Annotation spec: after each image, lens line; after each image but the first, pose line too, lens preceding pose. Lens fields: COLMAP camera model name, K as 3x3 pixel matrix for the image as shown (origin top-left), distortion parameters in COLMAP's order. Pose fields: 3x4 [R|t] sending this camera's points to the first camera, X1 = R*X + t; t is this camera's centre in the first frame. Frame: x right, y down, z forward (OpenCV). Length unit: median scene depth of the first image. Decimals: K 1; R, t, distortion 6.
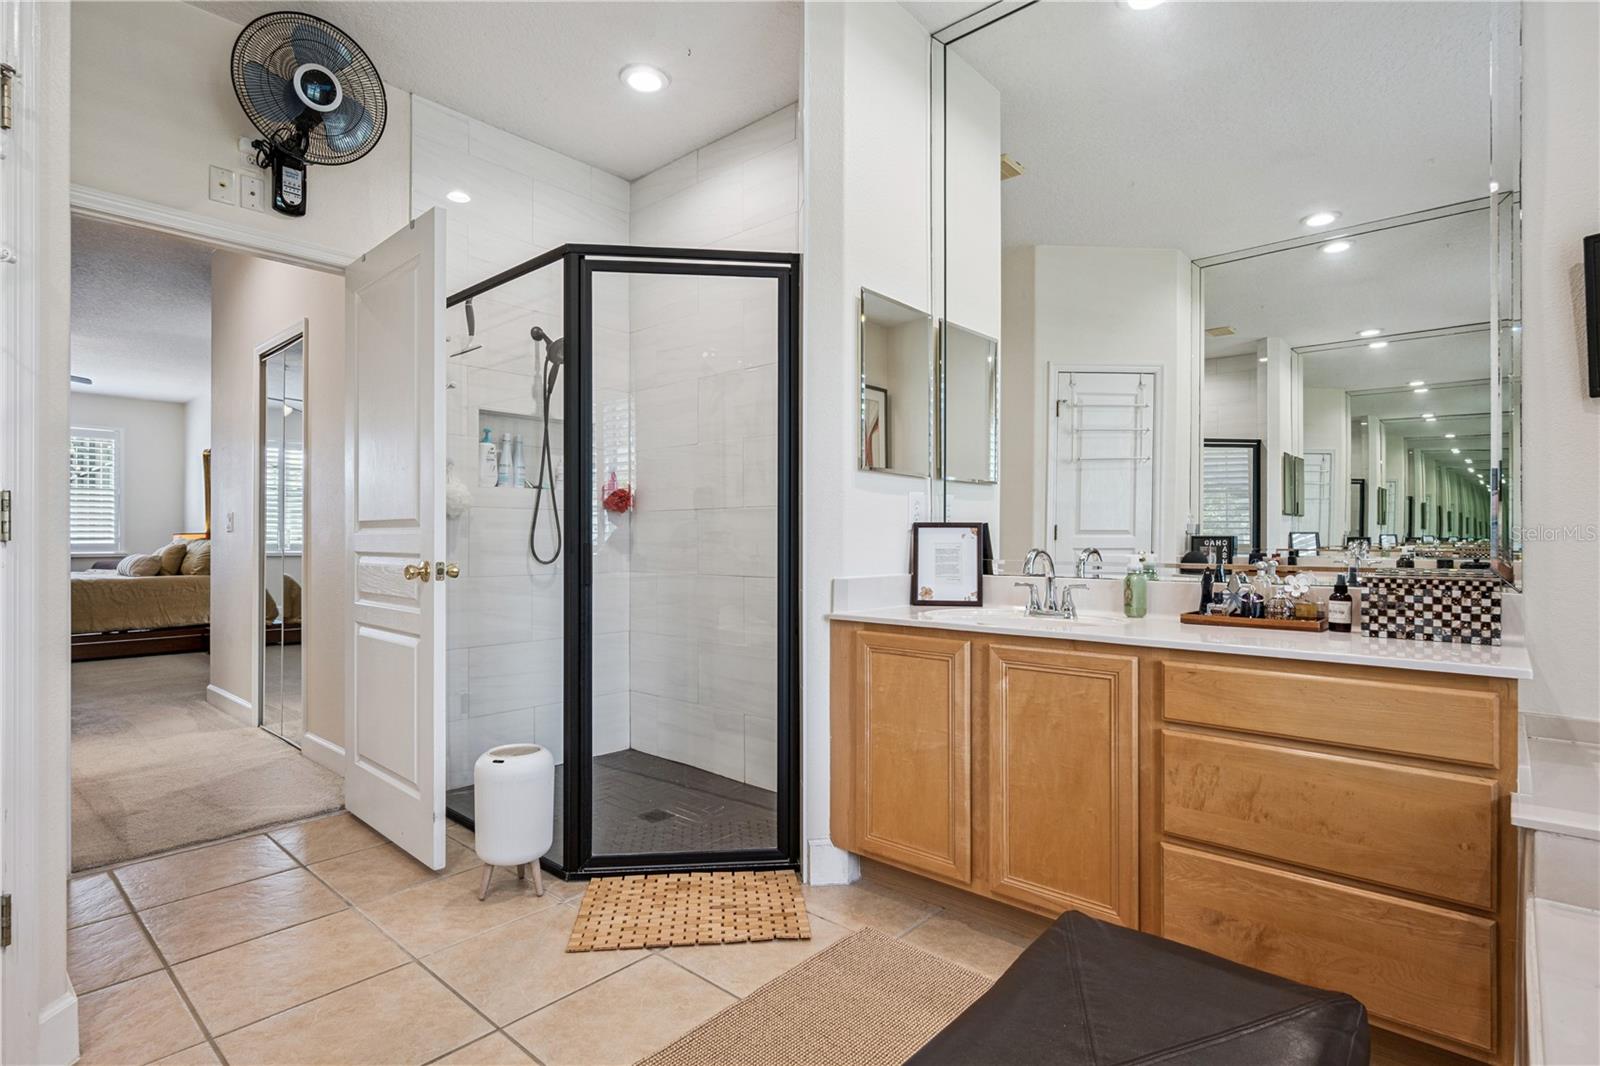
lens RADIAL K [[786.3, 0, 800.0], [0, 786.3, 533.0], [0, 0, 1]] dist [-0.002539, -0.000607]
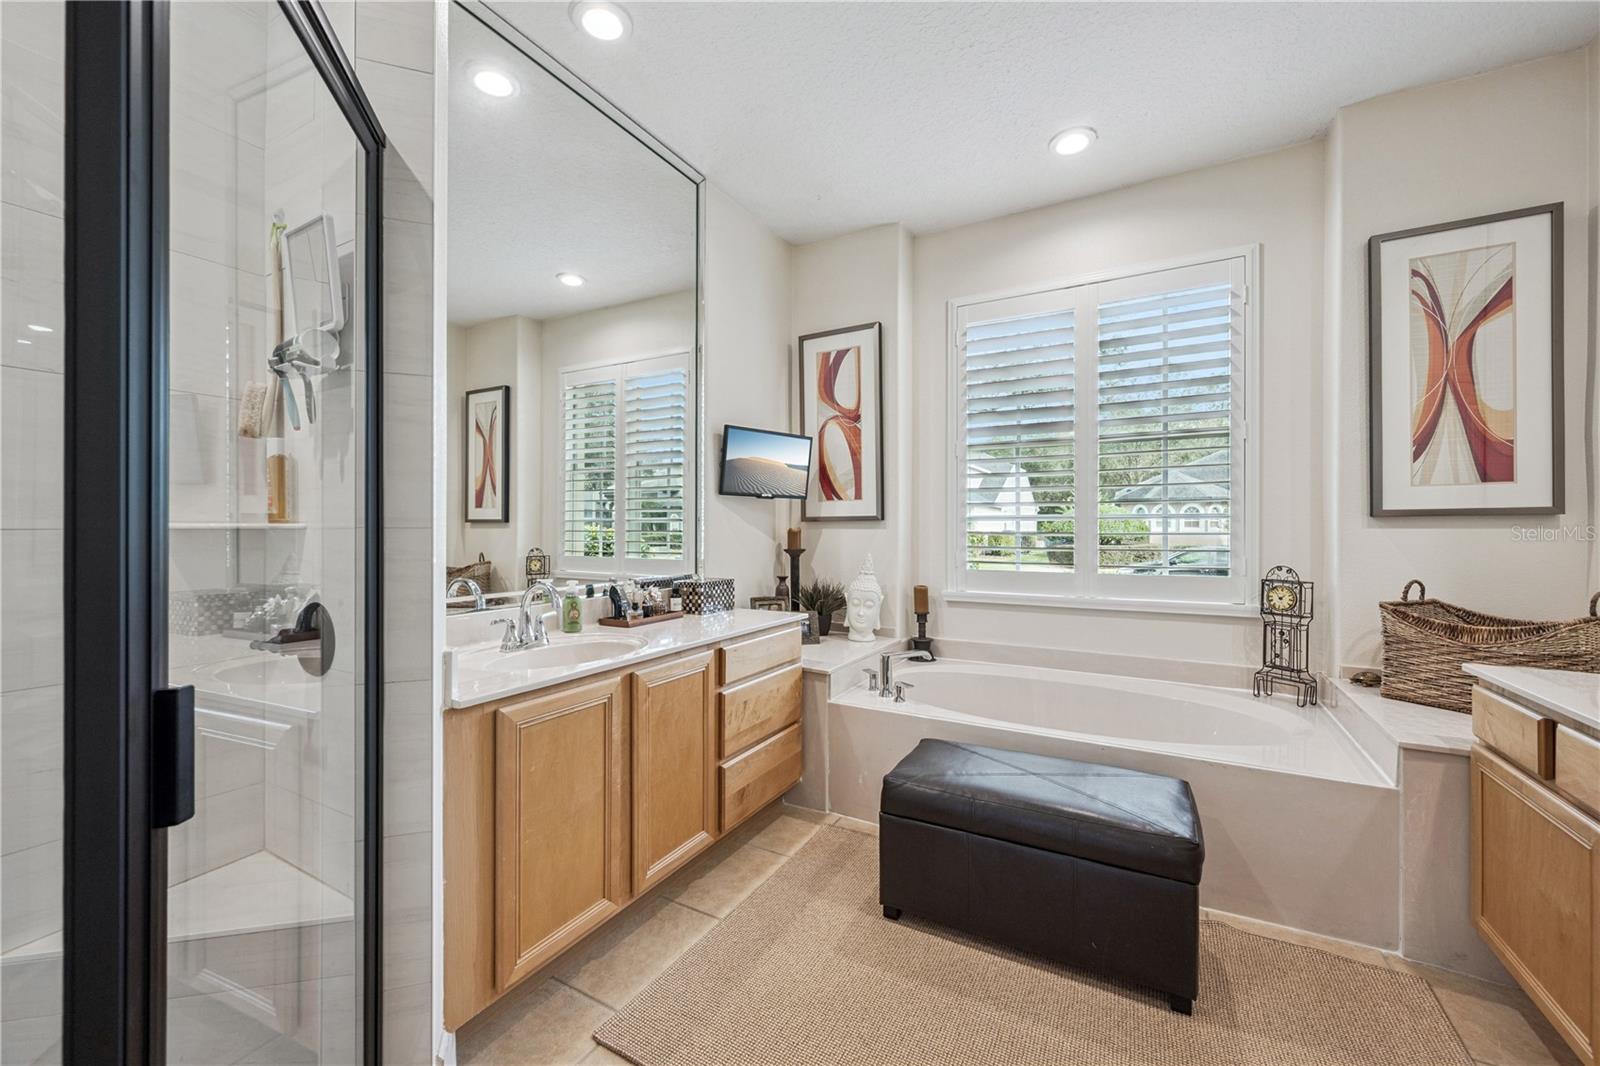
lens RADIAL K [[628.3, 0, 800.0], [0, 628.3, 533.0], [0, 0, 1]] dist [-0.000568, -0.000212]
pose [[-0.216843, -0.001219, 0.976206, -0.788020], [-0.004638, 0.999989, 0.000218, -0.063184], [-0.976195, -0.004480, -0.216847, 1.138768]]
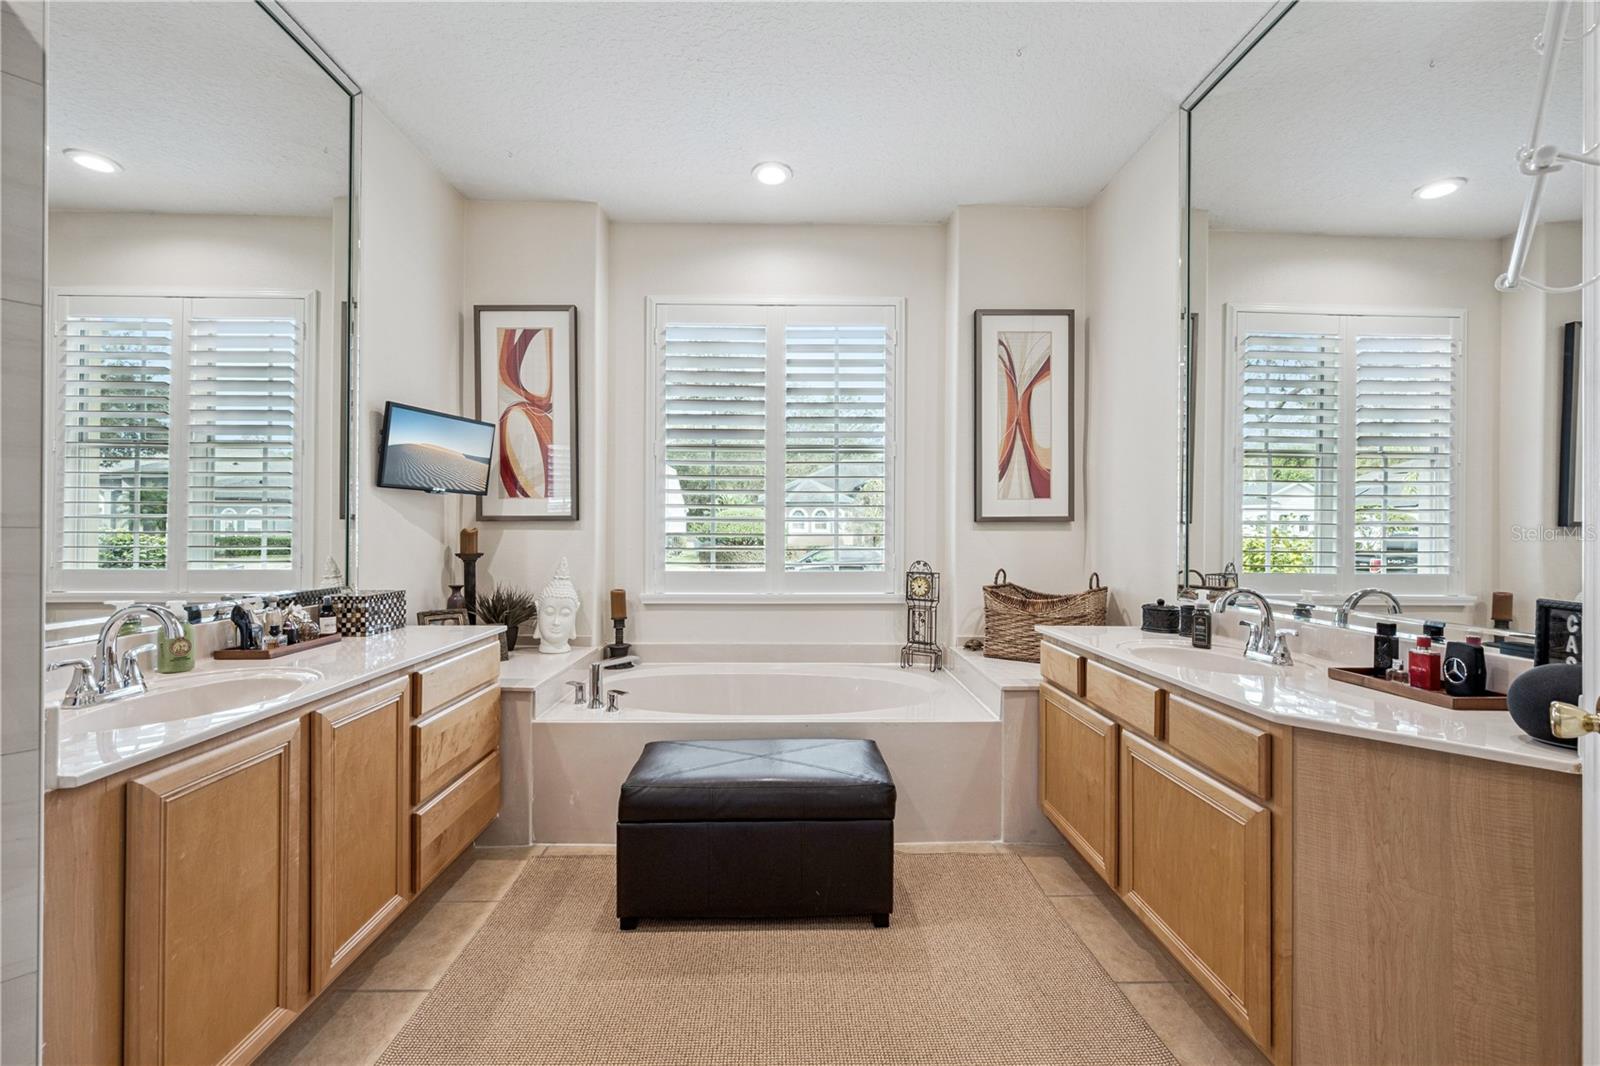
lens RADIAL K [[675.2, 0, 799.1], [0, 675.2, 536.2], [0, 0, 1]] dist [-0.000399, -0.000363]
pose [[-0.686067, -0.002976, 0.727532, -0.787423], [-0.003572, 0.999993, 0.000722, -0.062321], [-0.727529, -0.002103, -0.686073, 1.330224]]
